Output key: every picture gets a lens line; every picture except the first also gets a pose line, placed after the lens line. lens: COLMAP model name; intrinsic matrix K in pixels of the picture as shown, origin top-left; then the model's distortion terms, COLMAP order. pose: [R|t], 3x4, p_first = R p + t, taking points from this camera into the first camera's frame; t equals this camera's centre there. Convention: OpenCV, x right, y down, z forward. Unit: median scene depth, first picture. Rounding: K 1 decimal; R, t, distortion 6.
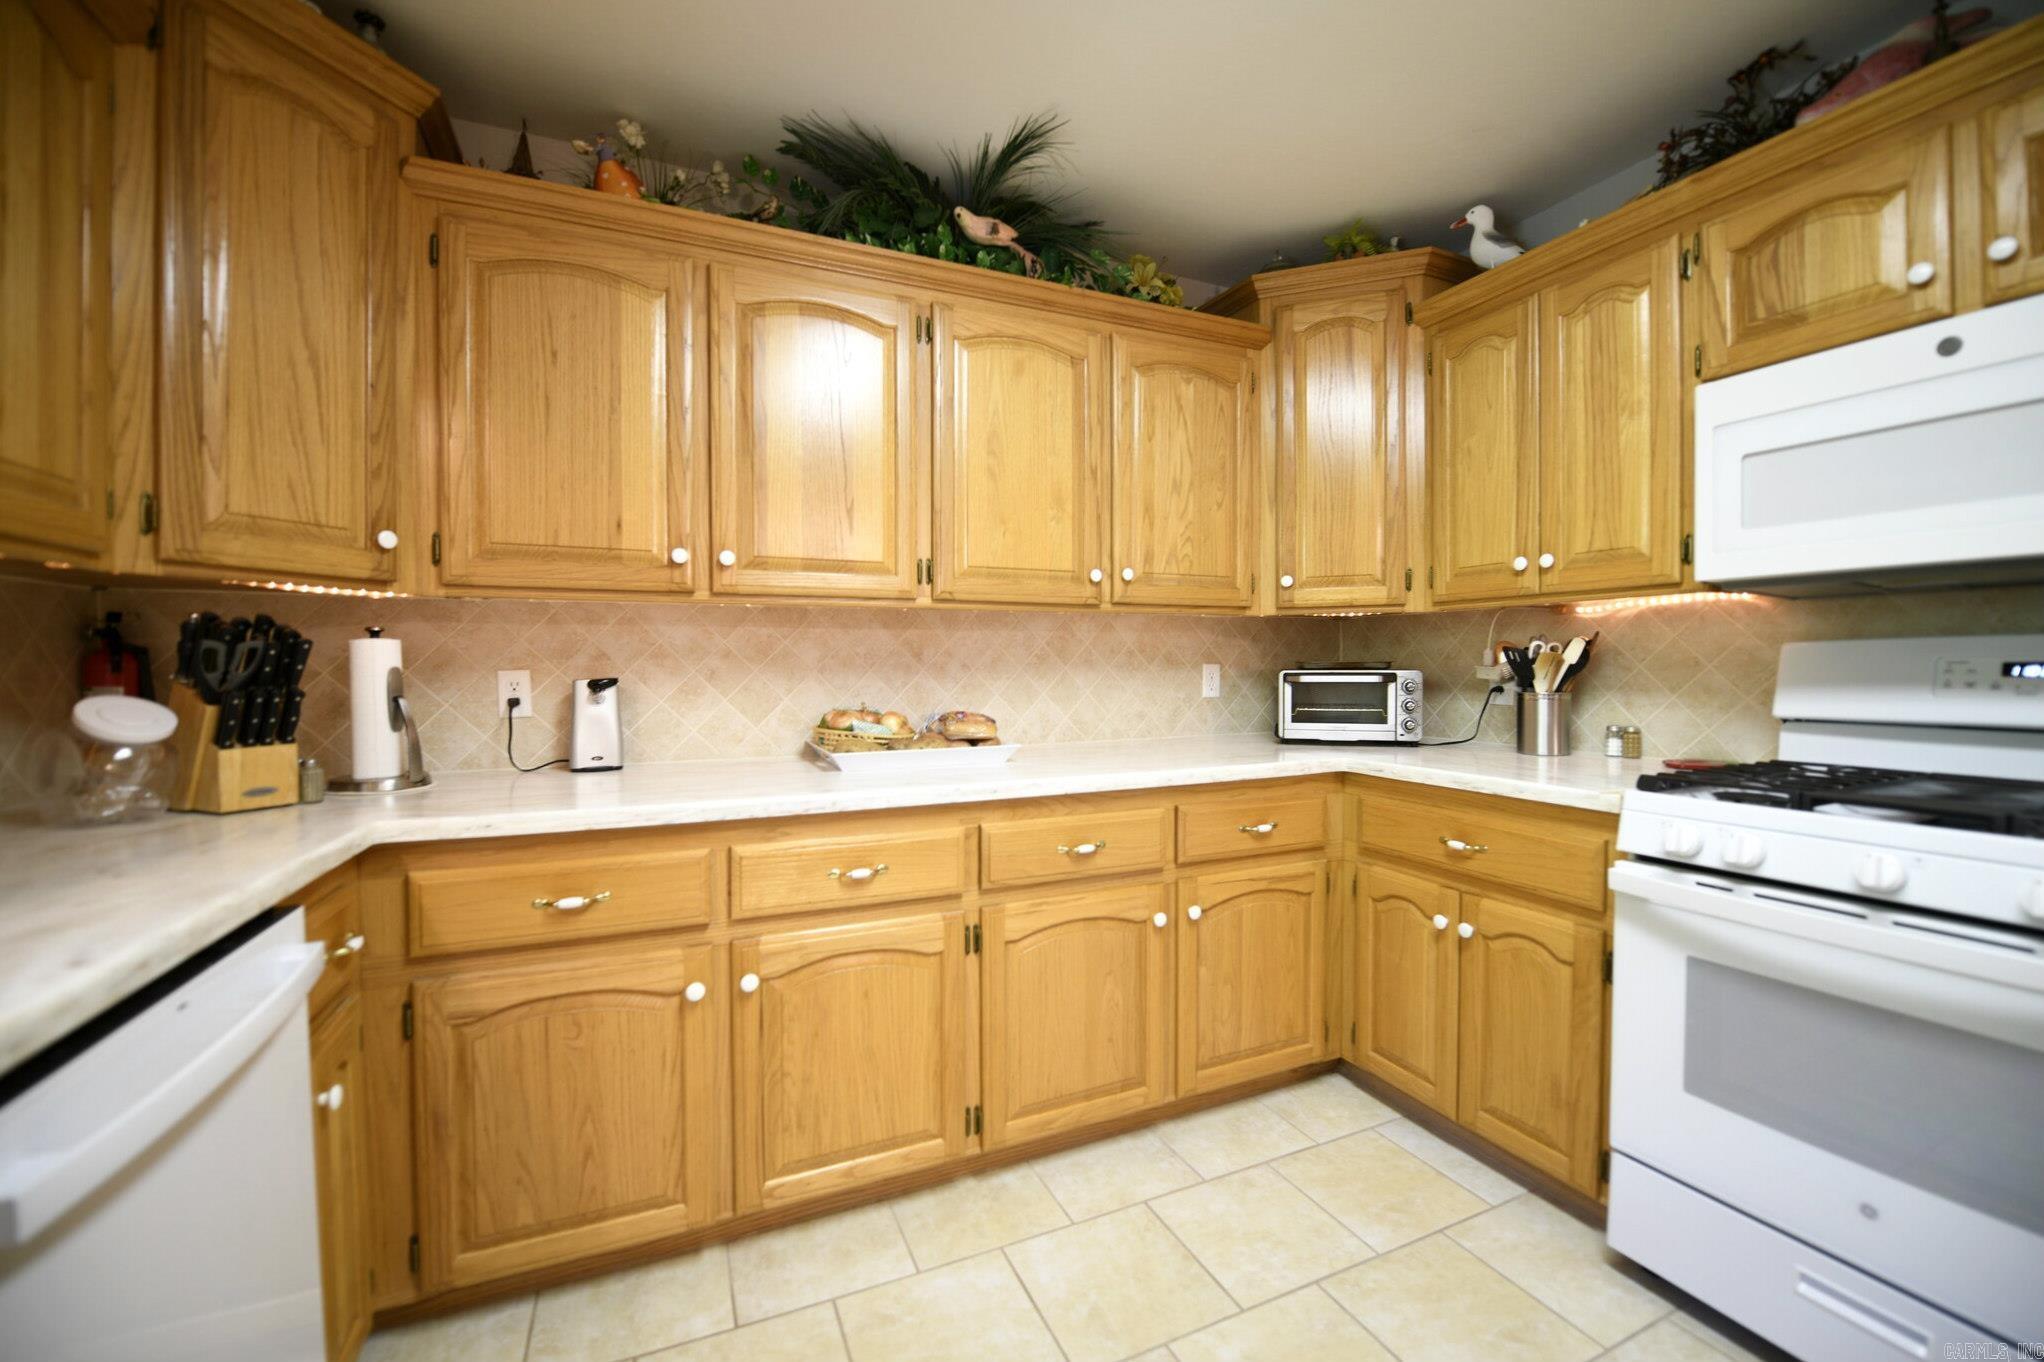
lens RADIAL K [[823.2, 0, 1026.9], [0, 823.2, 680.6], [0, 0, 1]] dist [-0.014643, -0.003084]
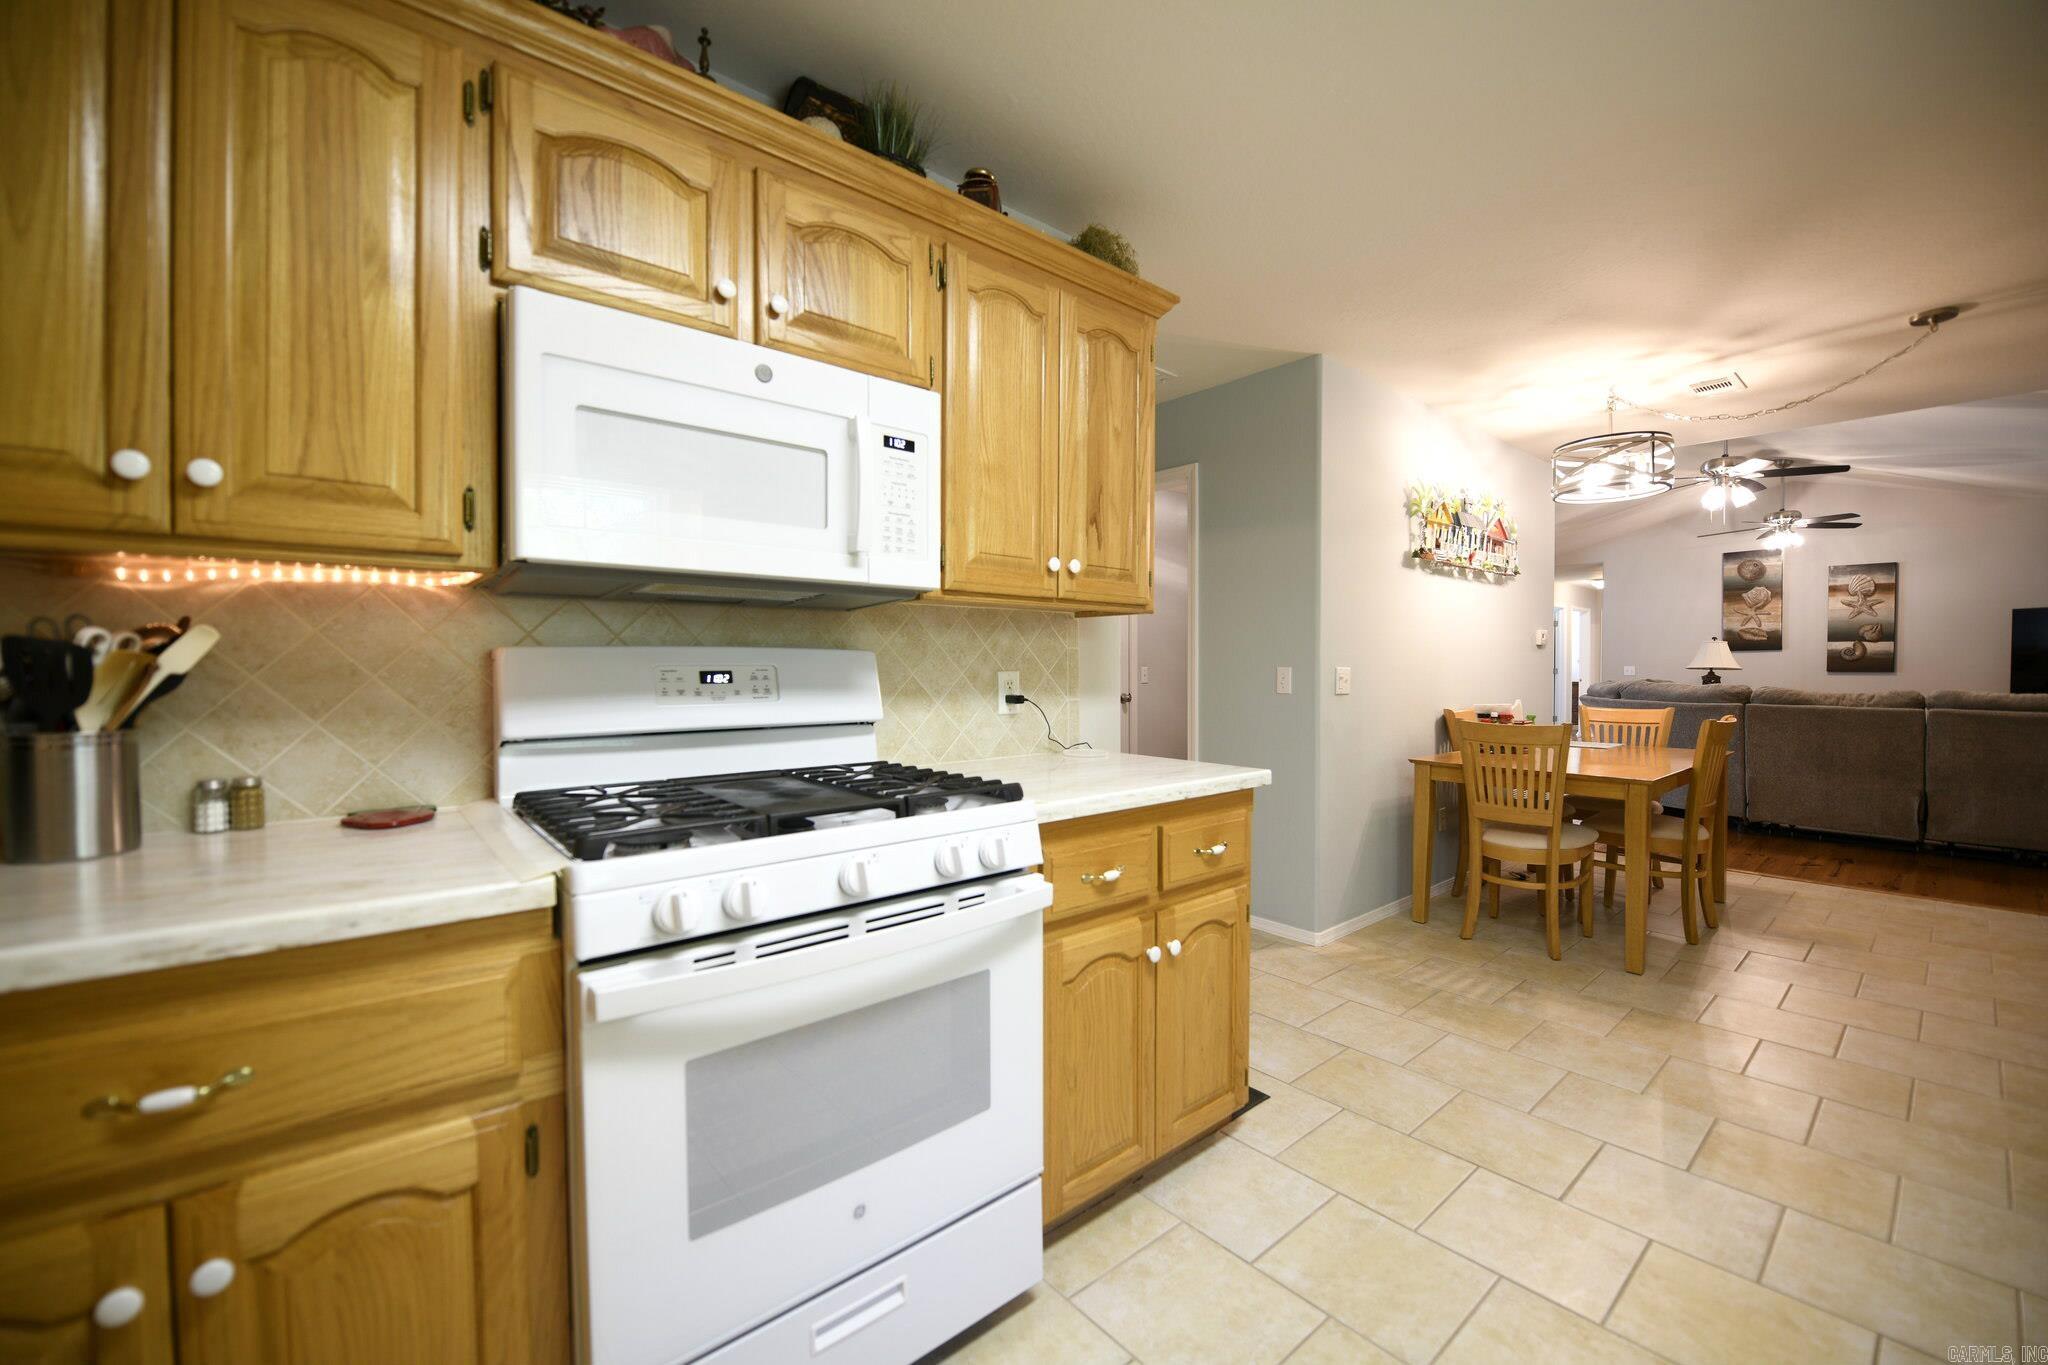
lens RADIAL K [[824.8, 0, 1020.8], [0, 824.8, 684.4], [0, 0, 1]] dist [-0.014643, -0.003084]
pose [[-0.282889, -0.013554, 0.959057, 0.002788], [0.021299, 0.999565, 0.020409, -0.014253], [-0.958916, 0.026200, -0.282478, 0.688163]]
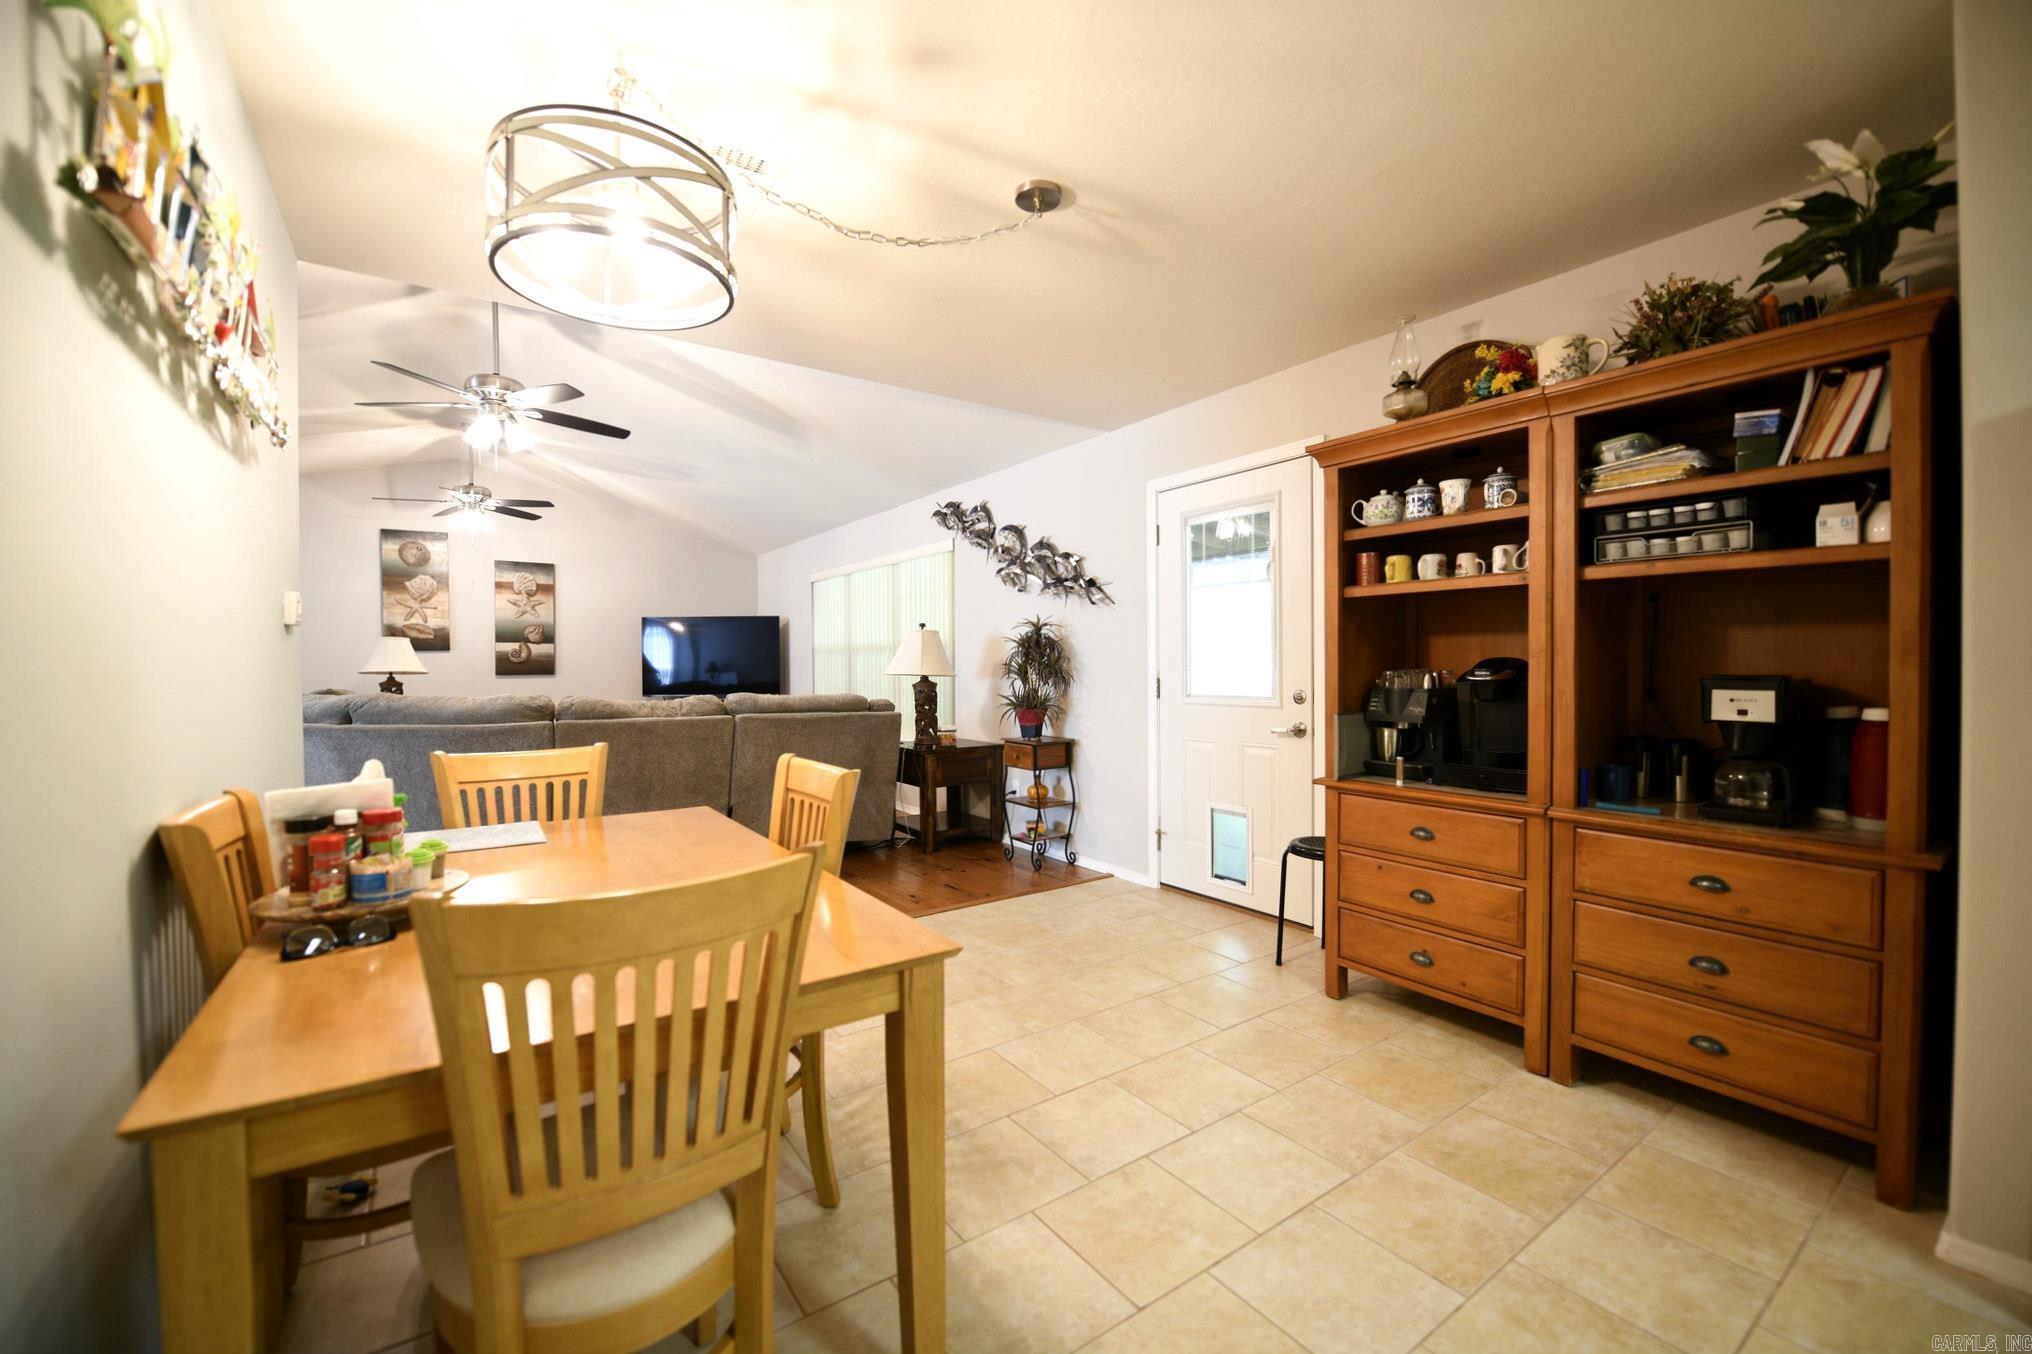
lens RADIAL K [[818.4, 0, 1019.9], [0, 818.4, 678.9], [0, 0, 1]] dist [-0.014643, -0.003084]
pose [[-0.980367, 0.016493, -0.196488, 1.260221], [0.009362, 0.999265, 0.037163, -0.005710], [0.196957, 0.034594, -0.979802, -0.294201]]
